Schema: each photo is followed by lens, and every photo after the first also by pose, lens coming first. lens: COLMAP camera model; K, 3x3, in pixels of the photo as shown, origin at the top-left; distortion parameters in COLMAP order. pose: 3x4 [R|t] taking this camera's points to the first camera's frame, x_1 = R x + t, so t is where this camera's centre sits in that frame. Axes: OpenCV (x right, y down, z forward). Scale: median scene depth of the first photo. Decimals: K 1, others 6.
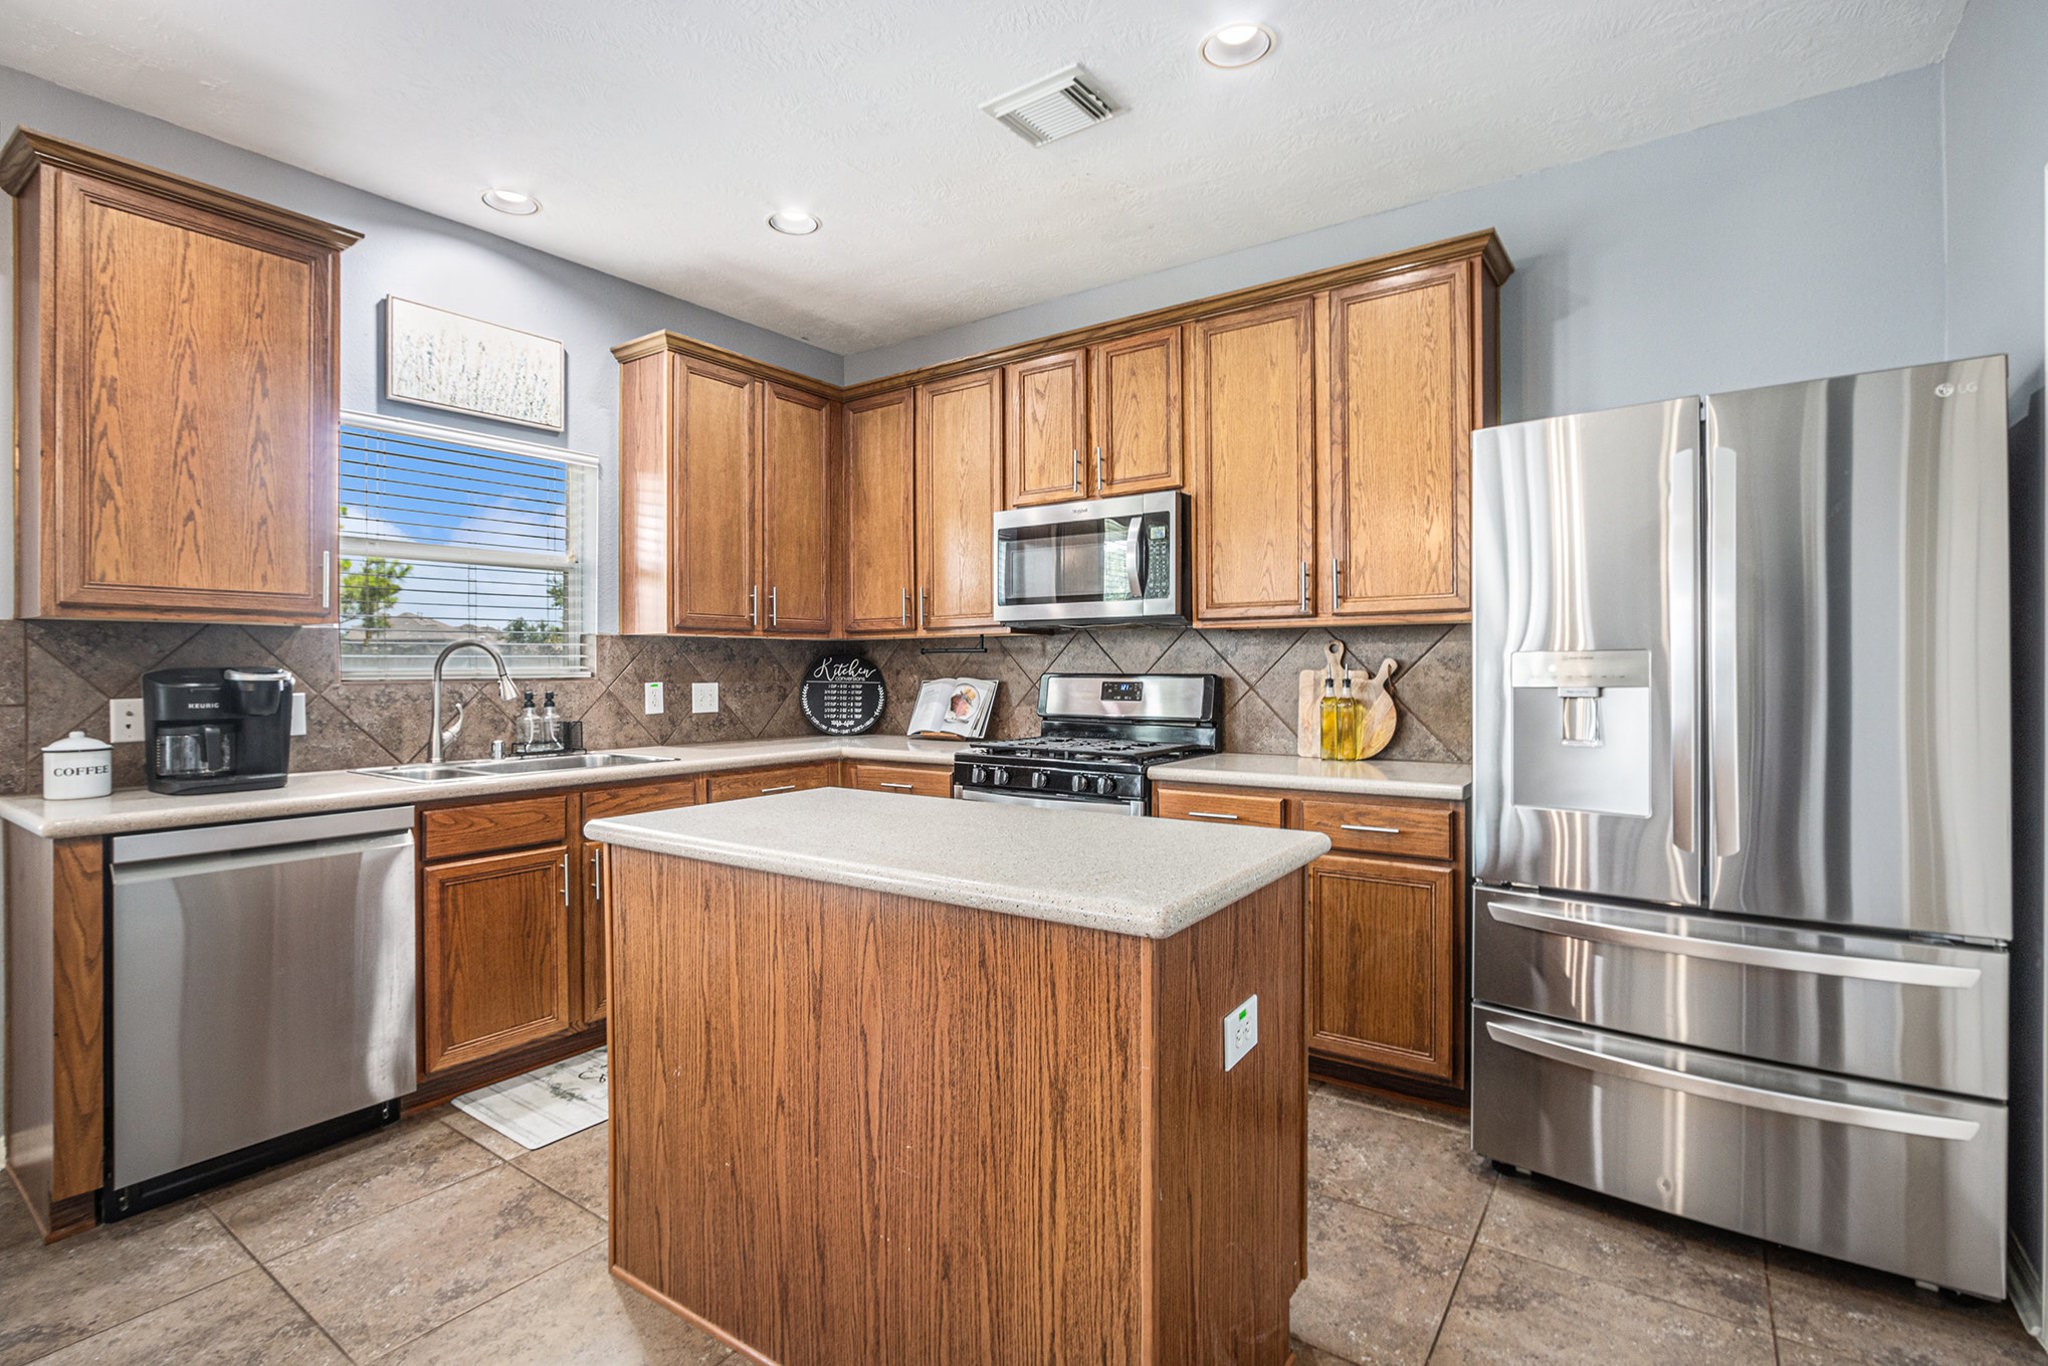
lens RADIAL K [[958.6, 0, 998.6], [0, 958.6, 673.3], [0, 0, 1]] dist [-0.018928, 0.000189]
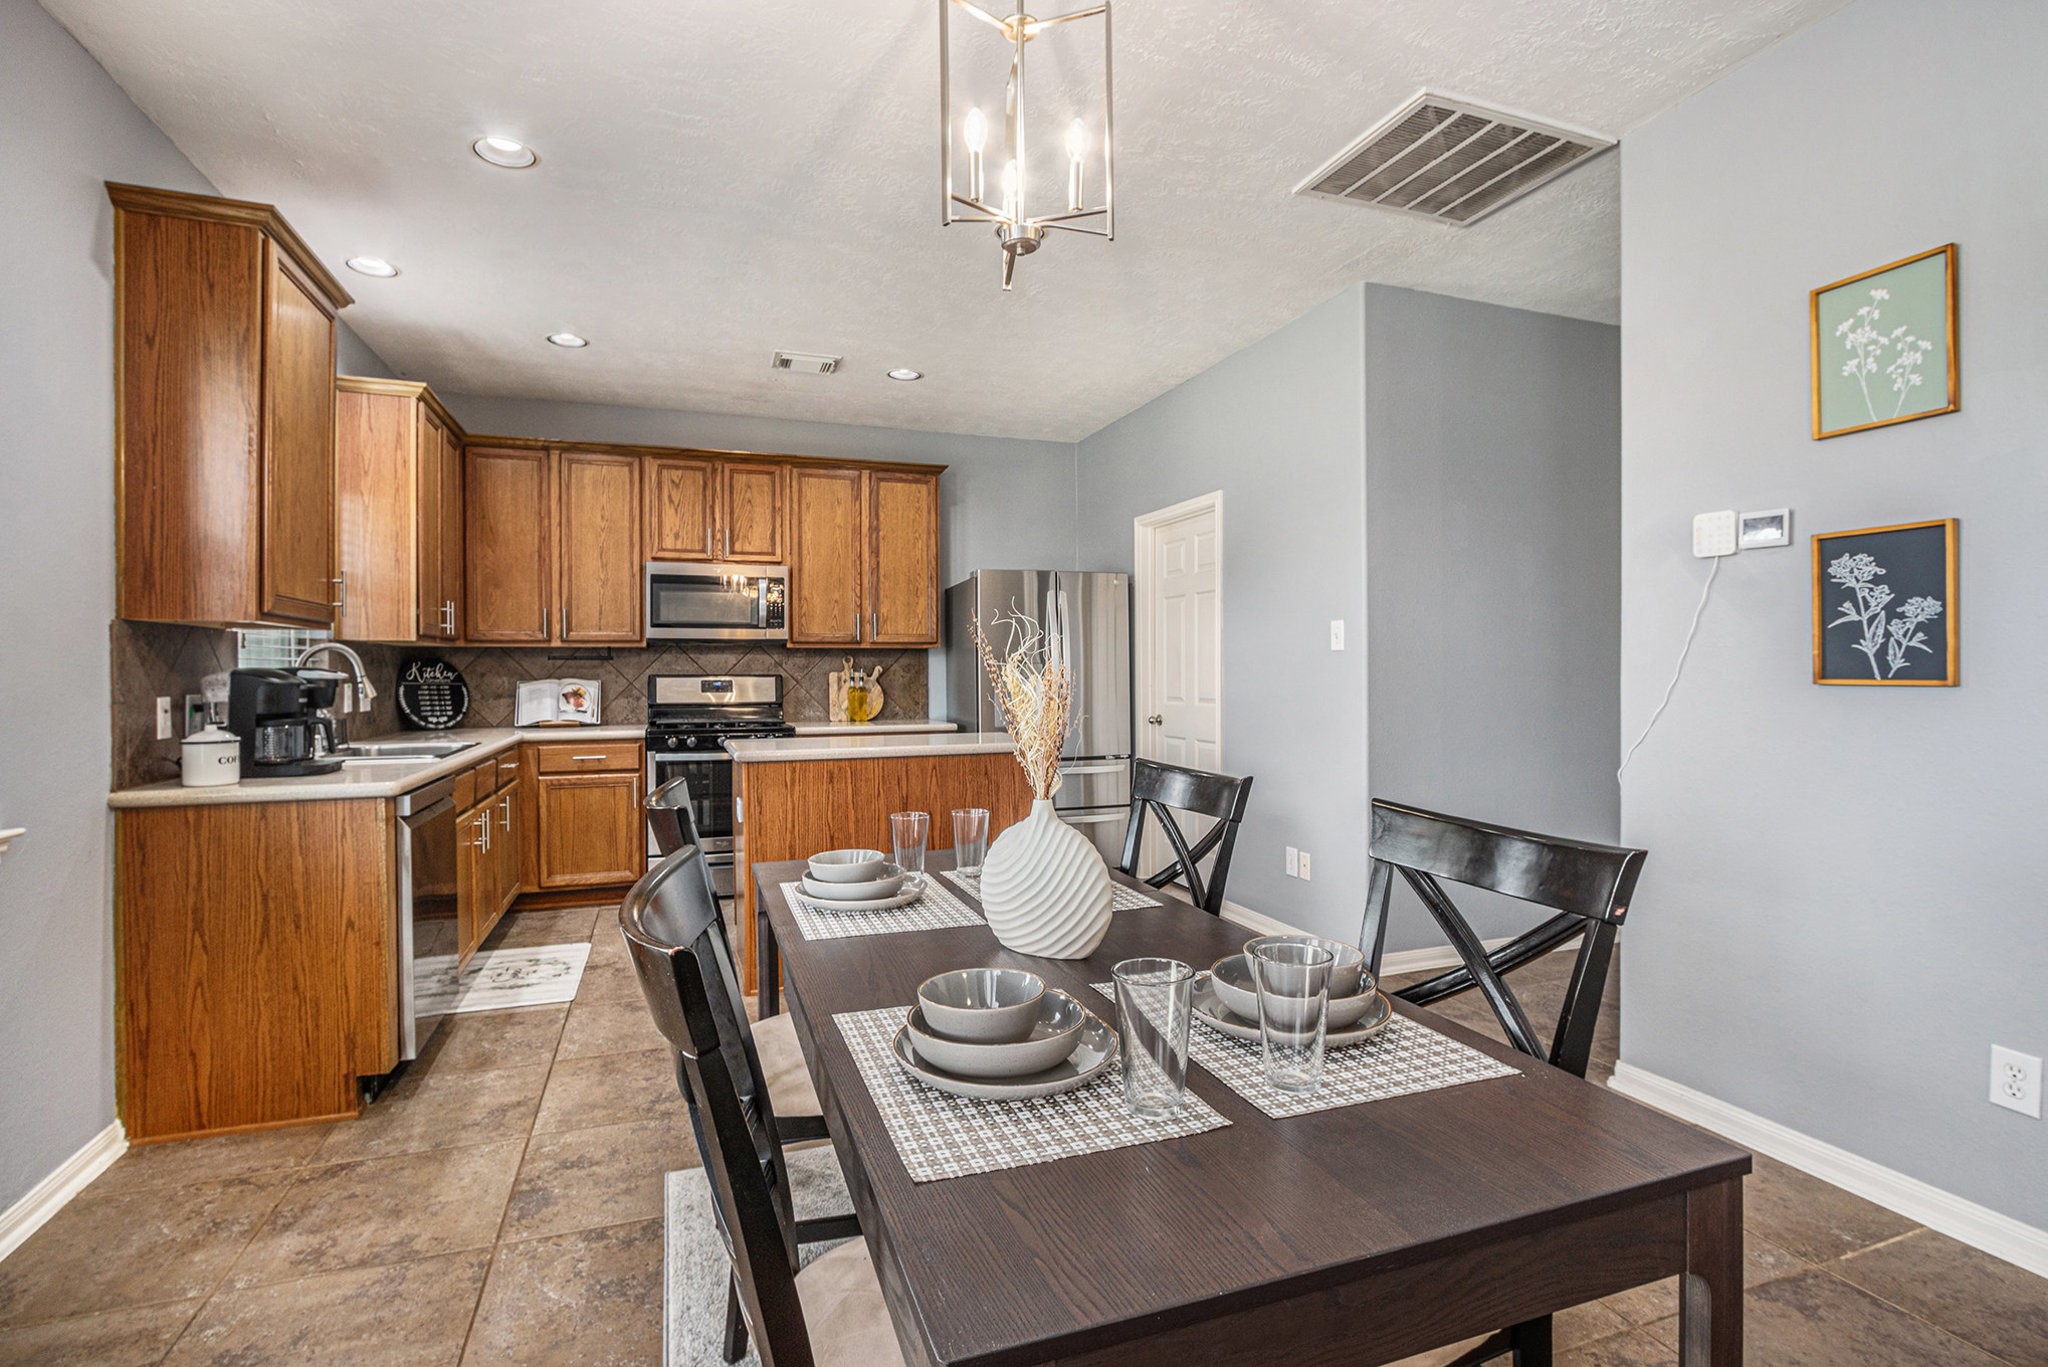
lens RADIAL K [[958.6, 0, 1020.9], [0, 958.6, 678.1], [0, 0, 1]] dist [-0.018928, 0.000189]
pose [[0.561044, -0.004191, 0.827776, -0.904764], [0.006559, 0.999978, 0.000617, 0.008314], [-0.827760, 0.005083, 0.561059, -0.265208]]
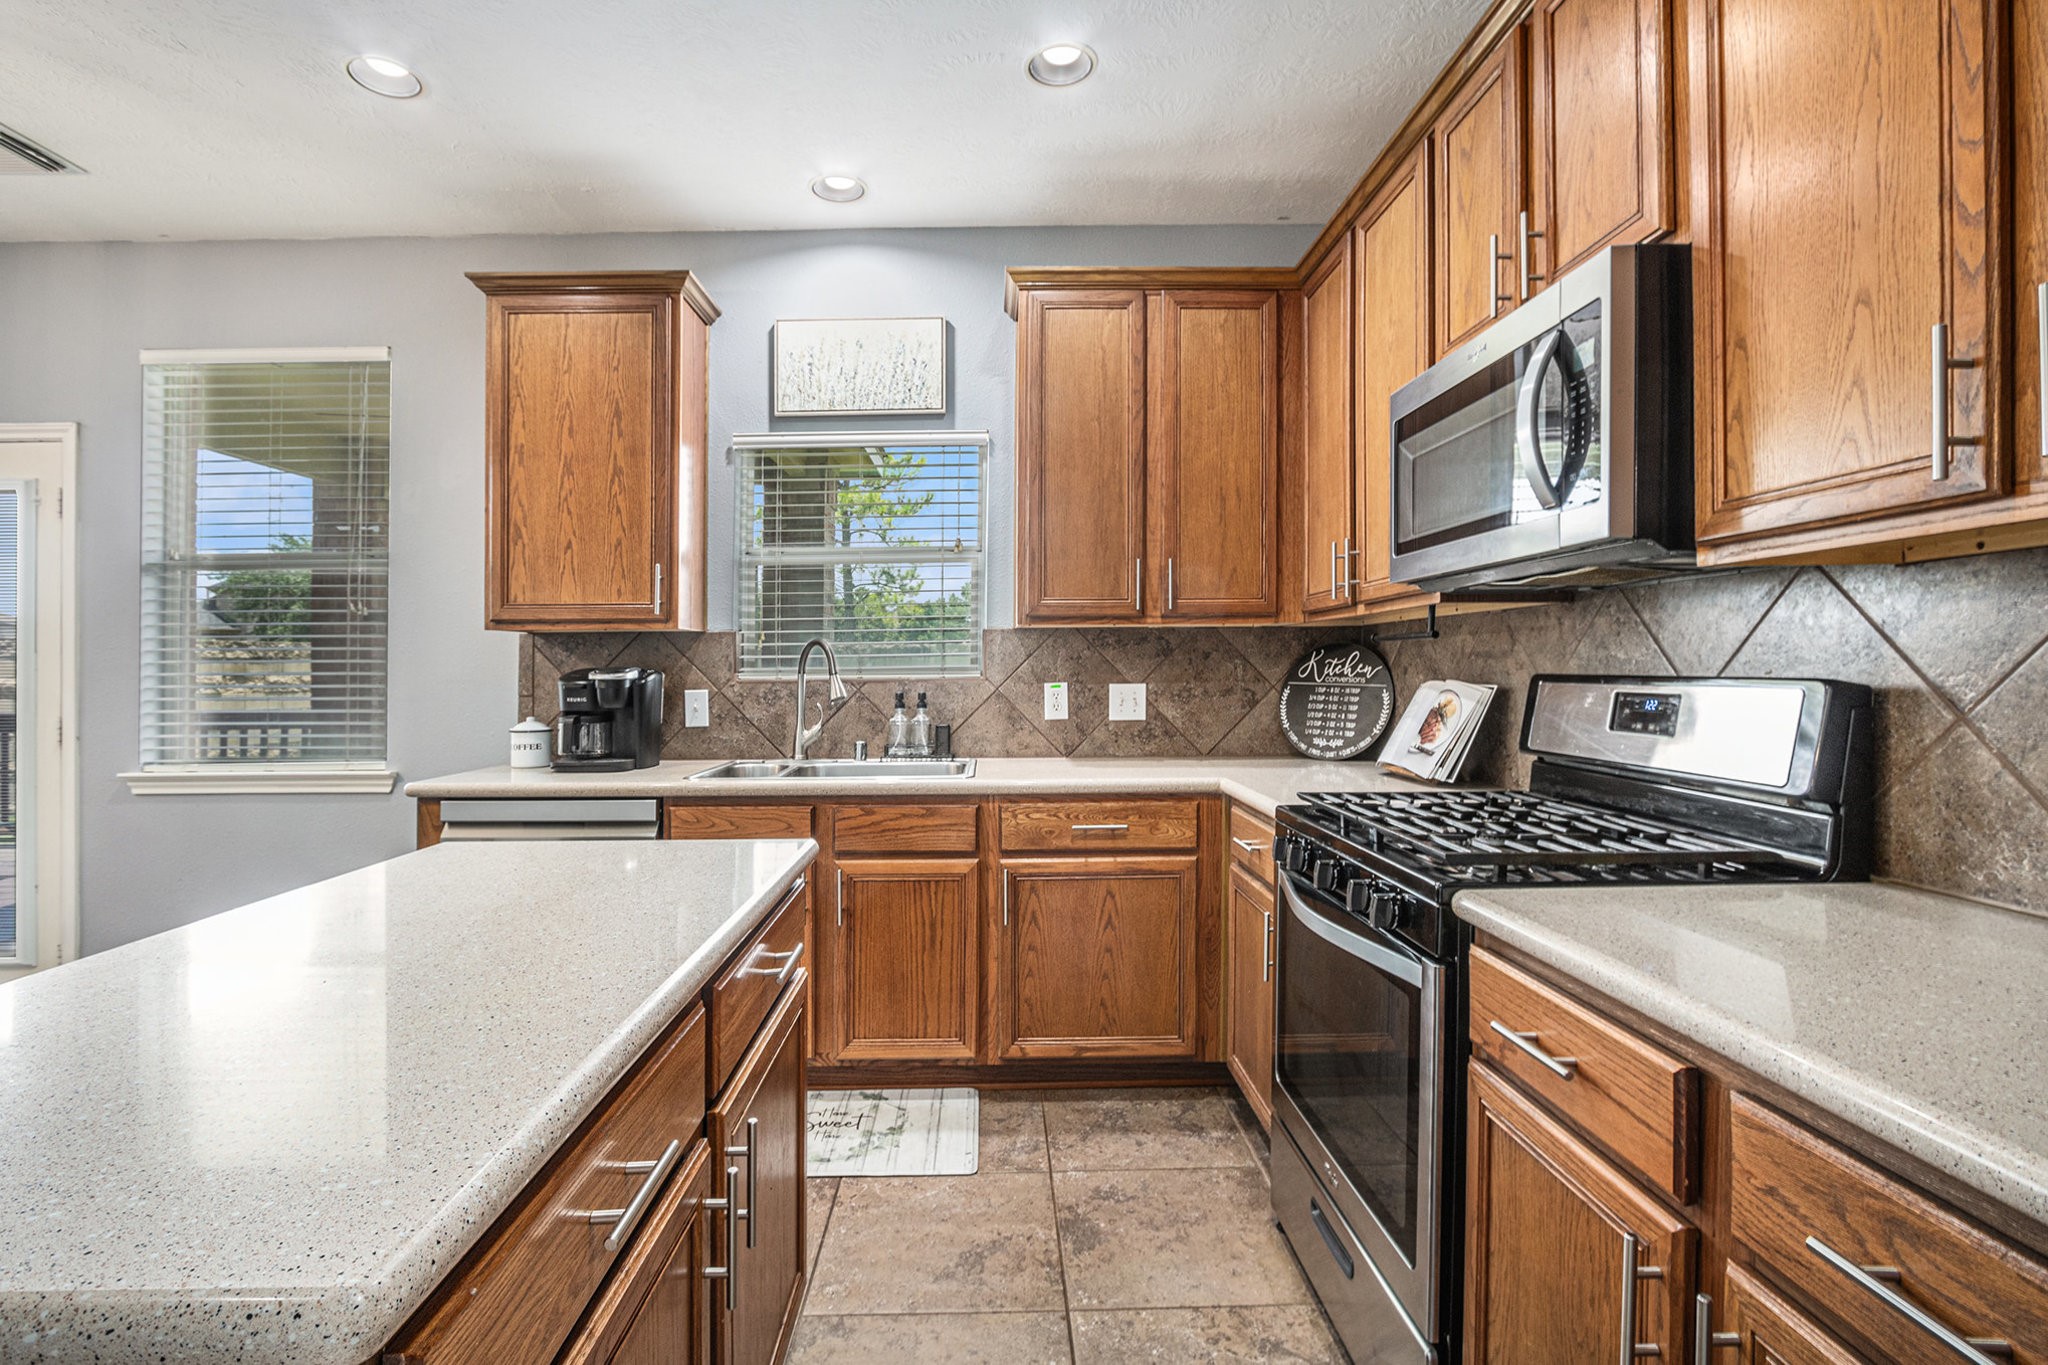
lens RADIAL K [[958.6, 0, 1011.2], [0, 958.6, 666.4], [0, 0, 1]] dist [-0.018928, 0.000189]
pose [[0.597041, -0.001797, -0.802209, 0.334801], [0.001451, 0.999998, -0.001160, -0.004535], [0.802209, -0.000472, 0.597043, 0.499600]]
